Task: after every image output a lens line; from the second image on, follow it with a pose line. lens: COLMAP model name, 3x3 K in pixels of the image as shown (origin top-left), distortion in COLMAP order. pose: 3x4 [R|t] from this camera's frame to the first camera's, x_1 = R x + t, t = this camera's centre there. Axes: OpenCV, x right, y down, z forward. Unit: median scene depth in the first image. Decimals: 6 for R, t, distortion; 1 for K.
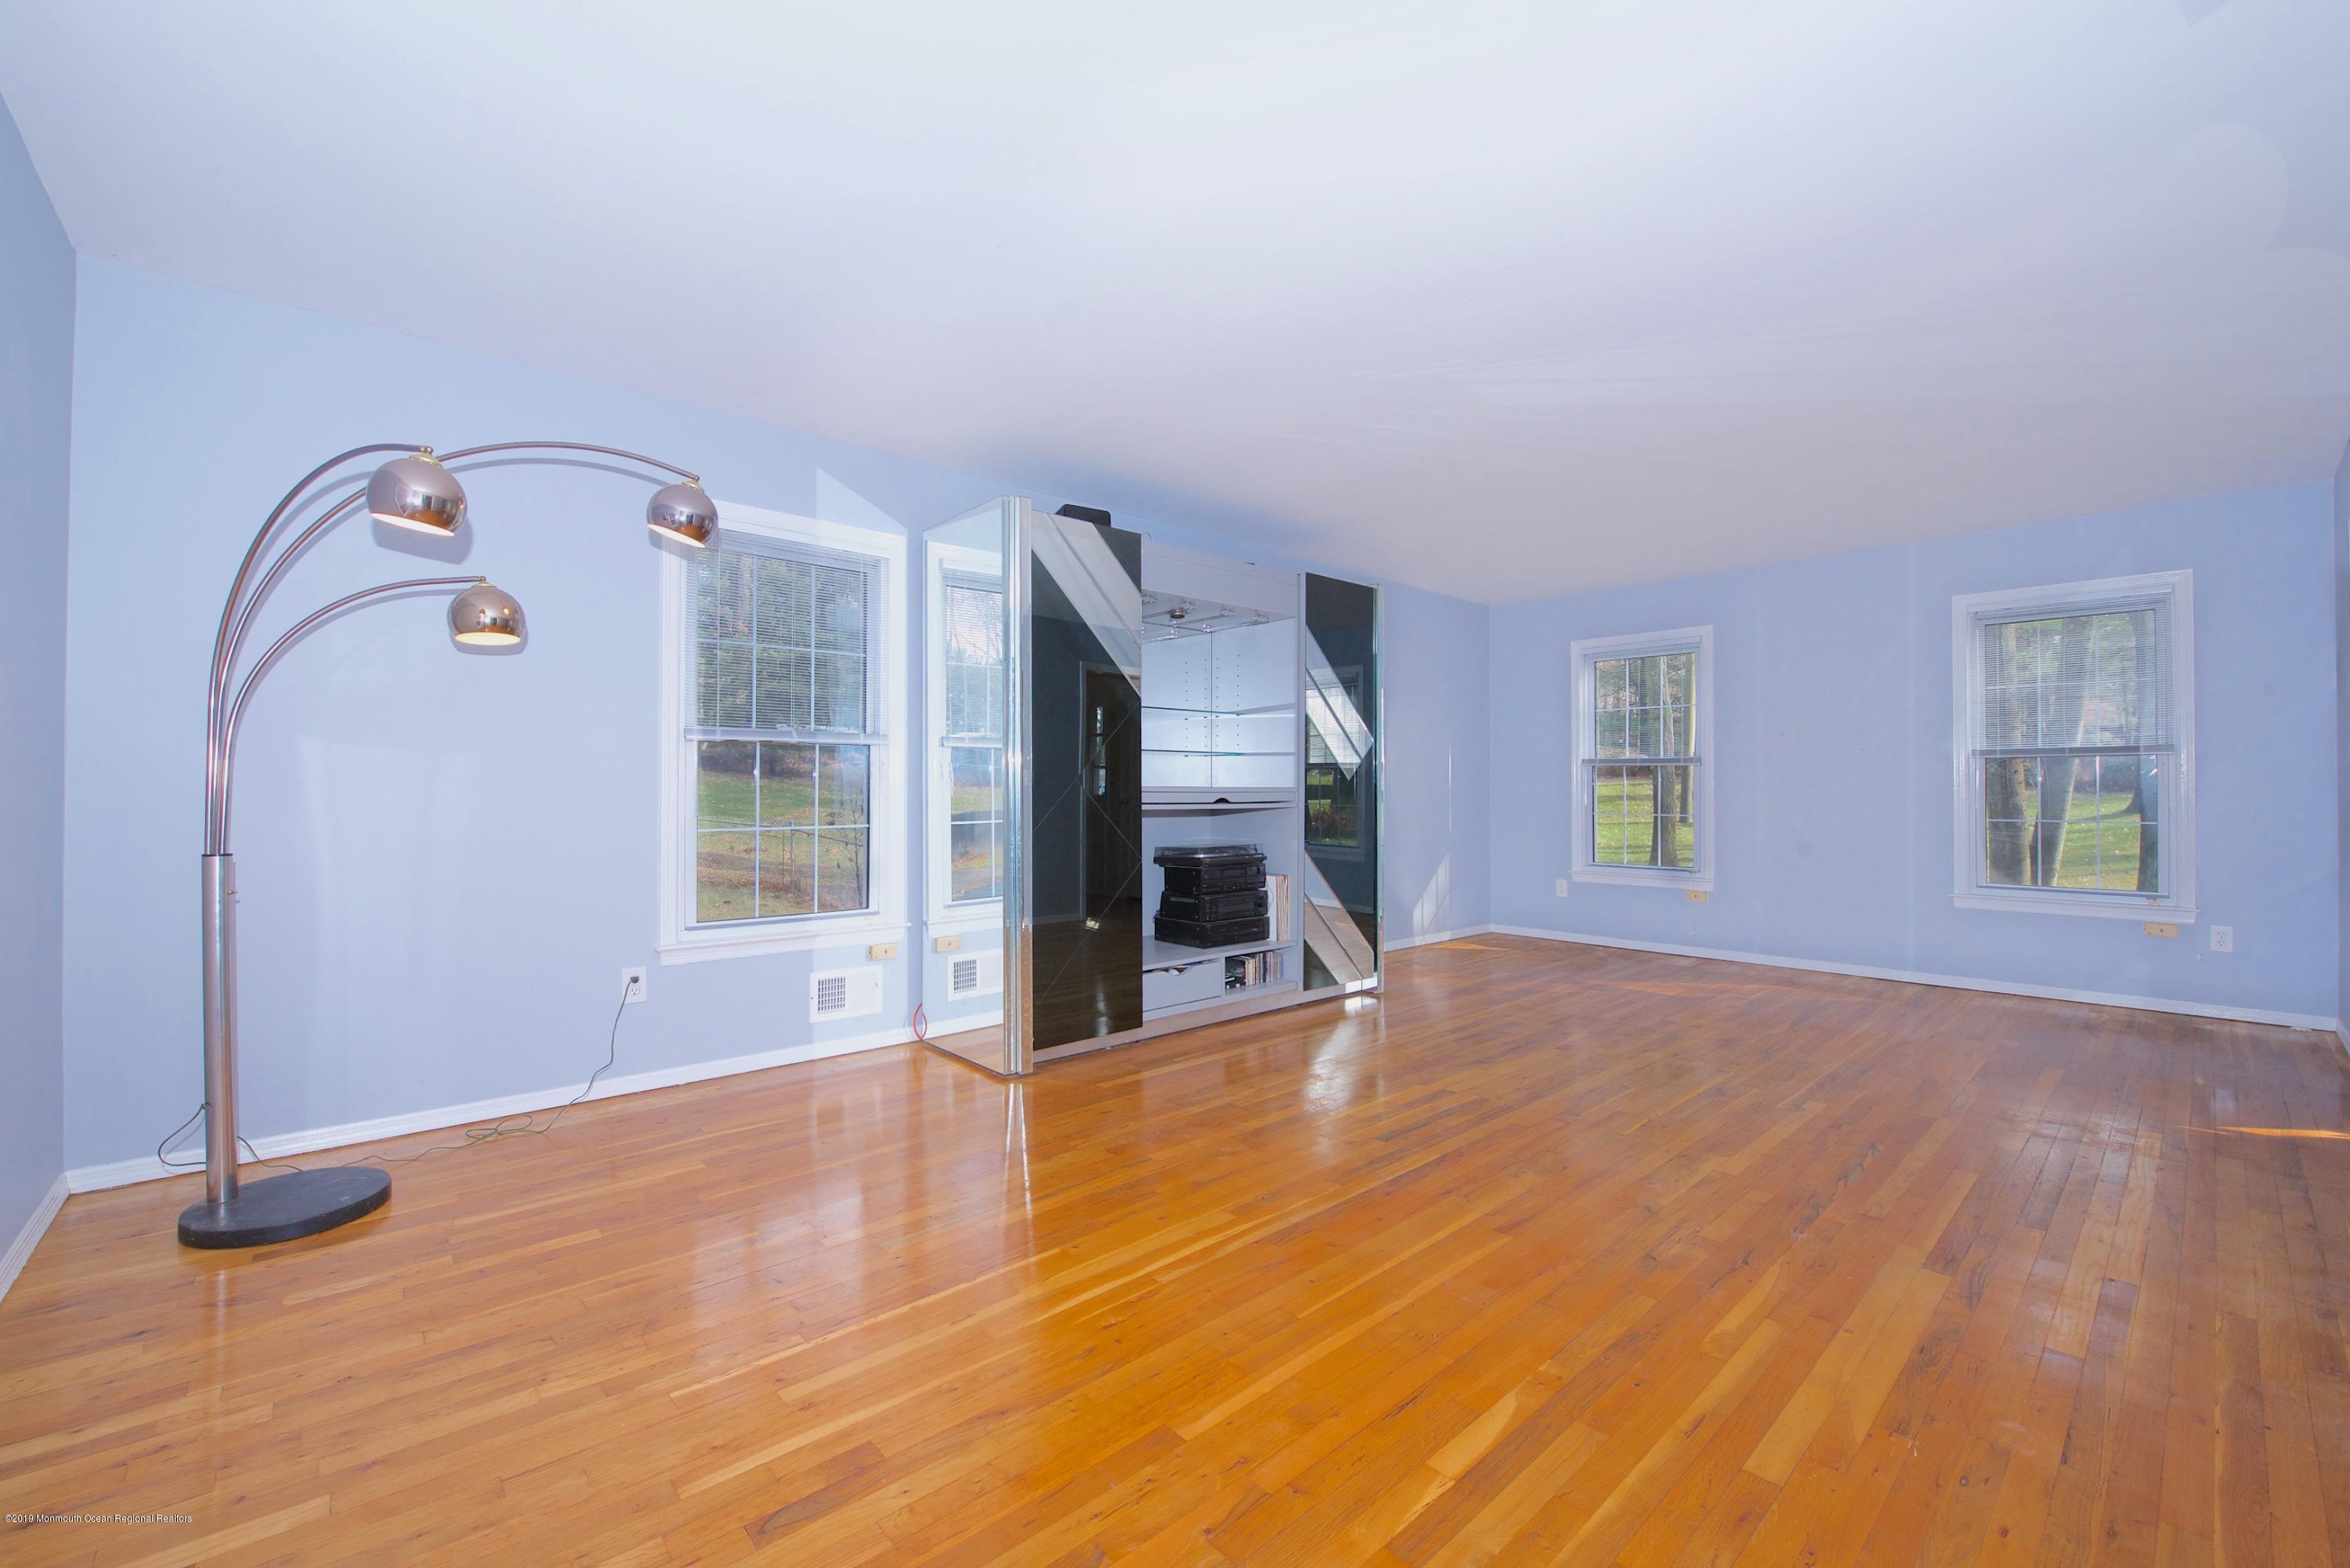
lens RADIAL K [[961.2, 0, 1194.8], [0, 961.2, 780.8], [0, 0, 1]] dist [-0.010169, -0.000409]
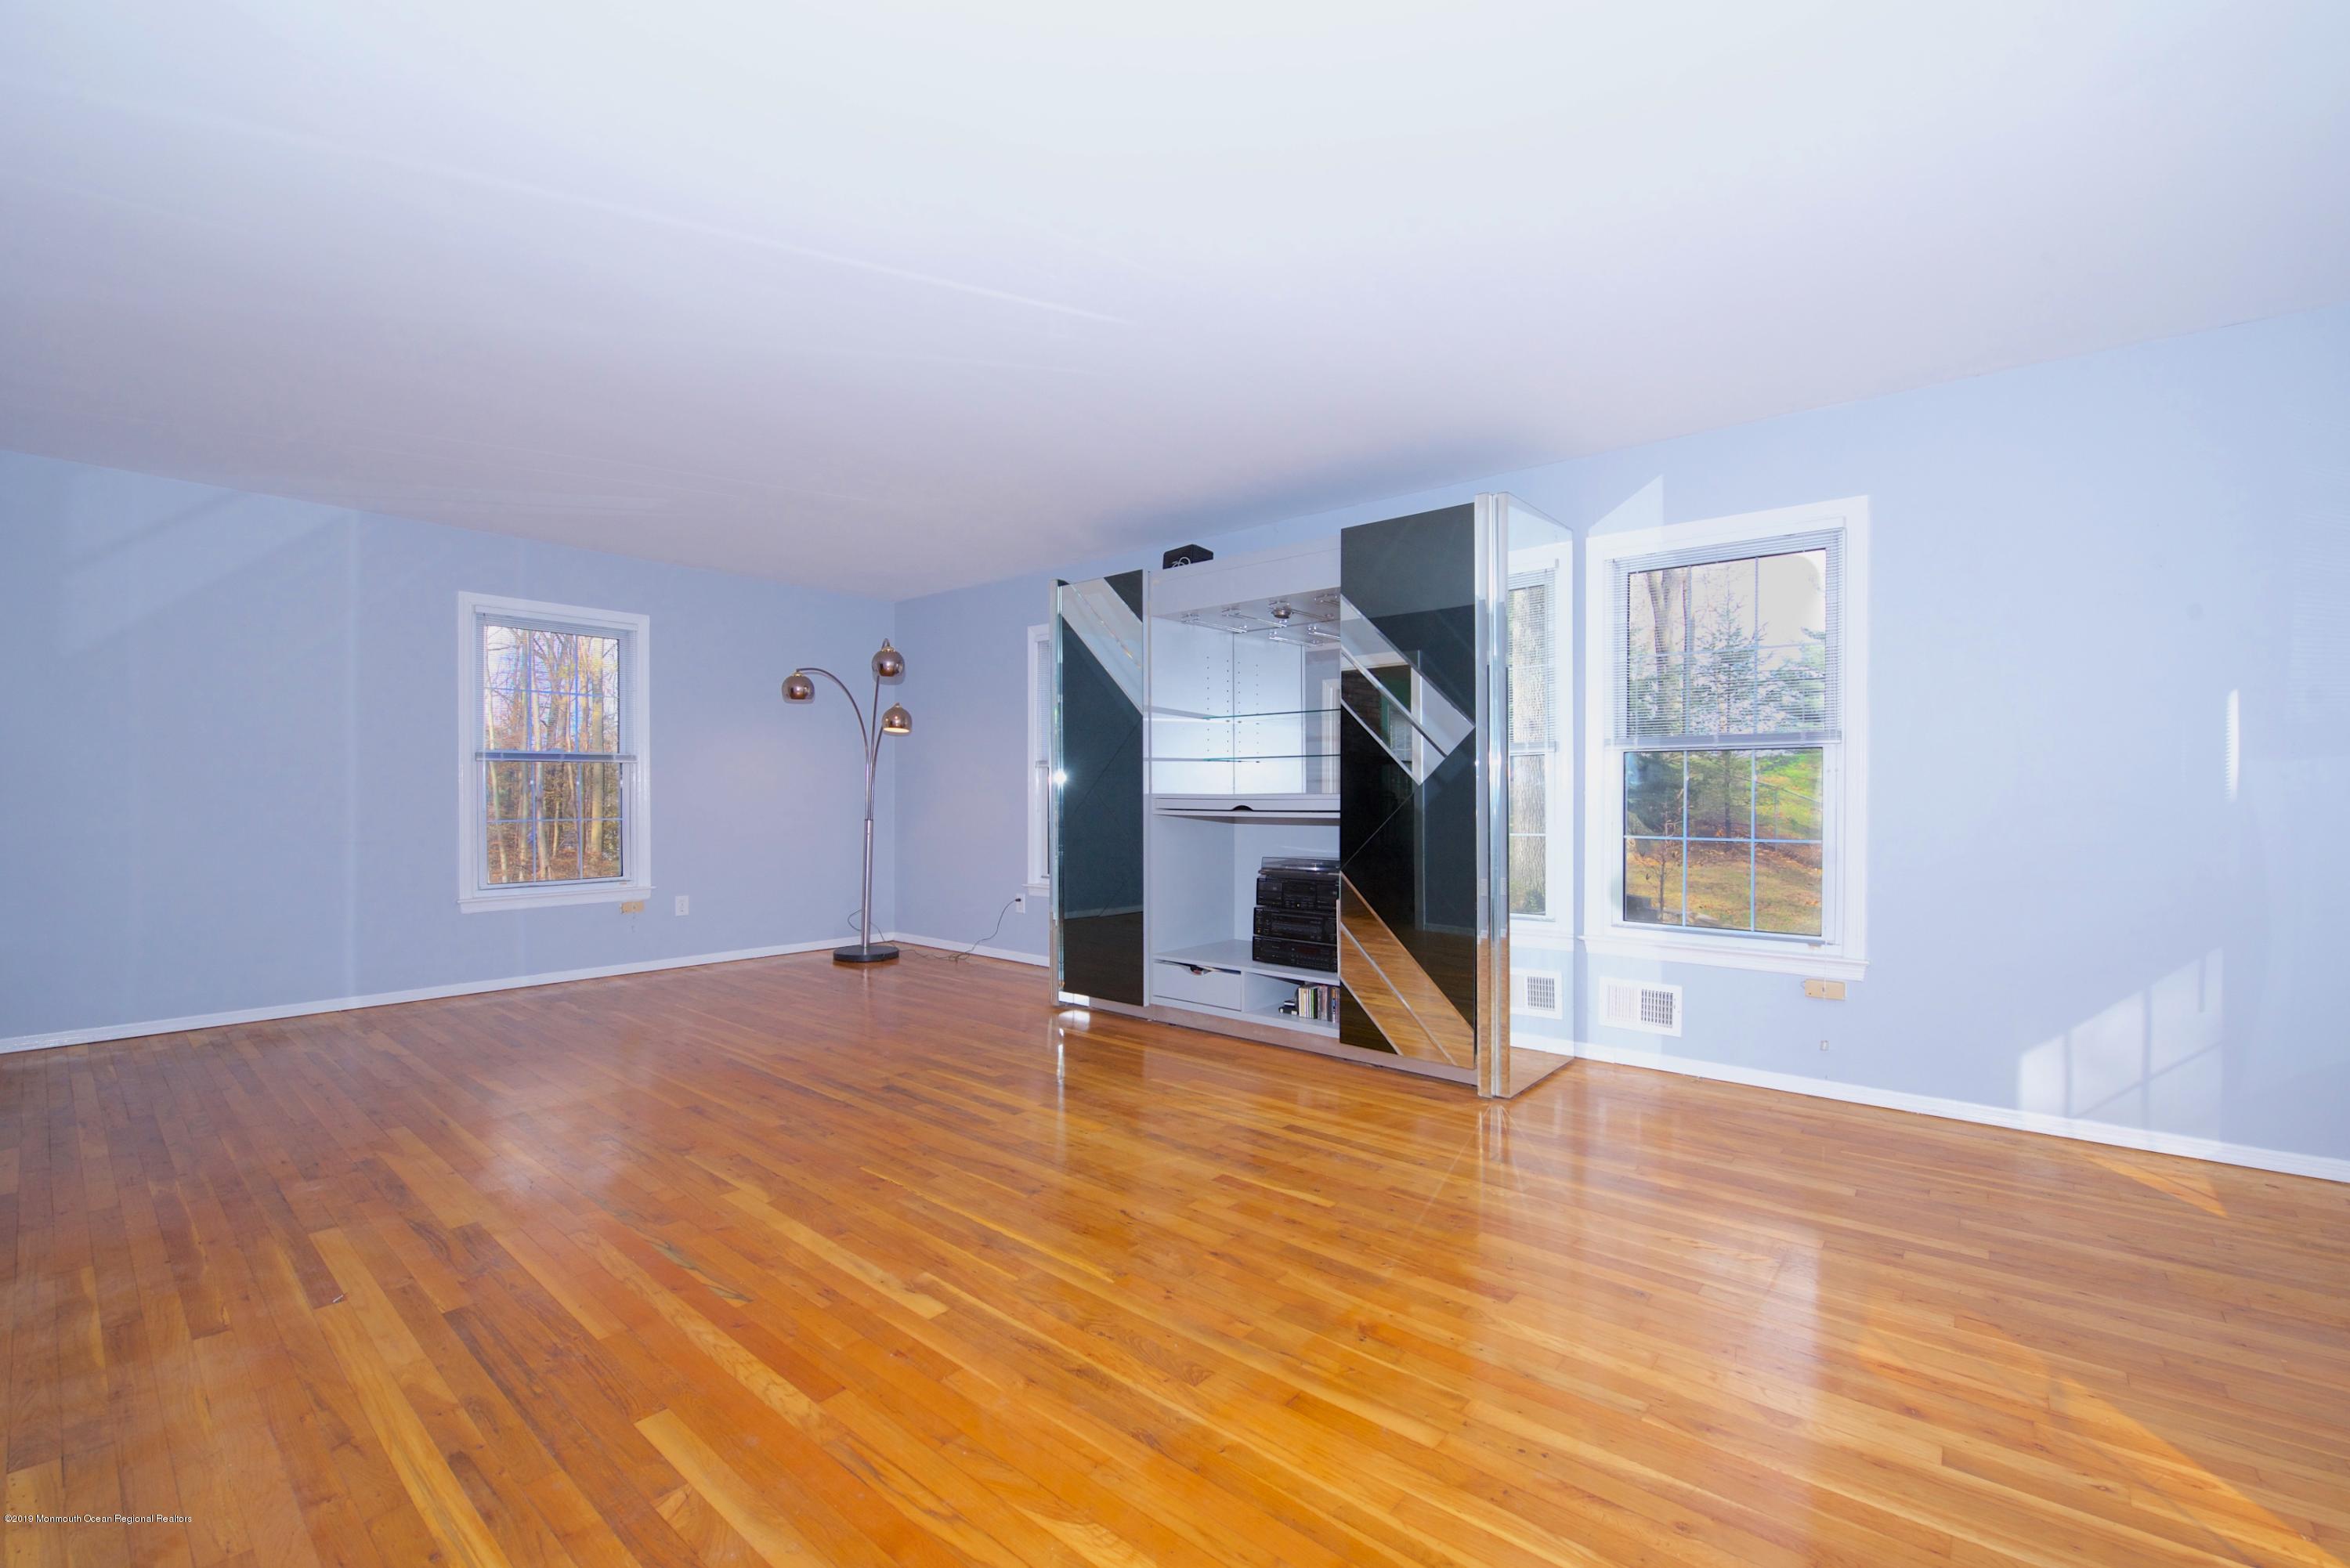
lens RADIAL K [[961.2, 0, 1194.9], [0, 961.2, 795.1], [0, 0, 1]] dist [-0.010169, -0.000409]
pose [[0.138804, -0.001253, -0.990319, 1.065621], [0.005029, 0.999987, -0.000561, 0.008619], [0.990307, -0.004902, 0.138808, 0.901294]]
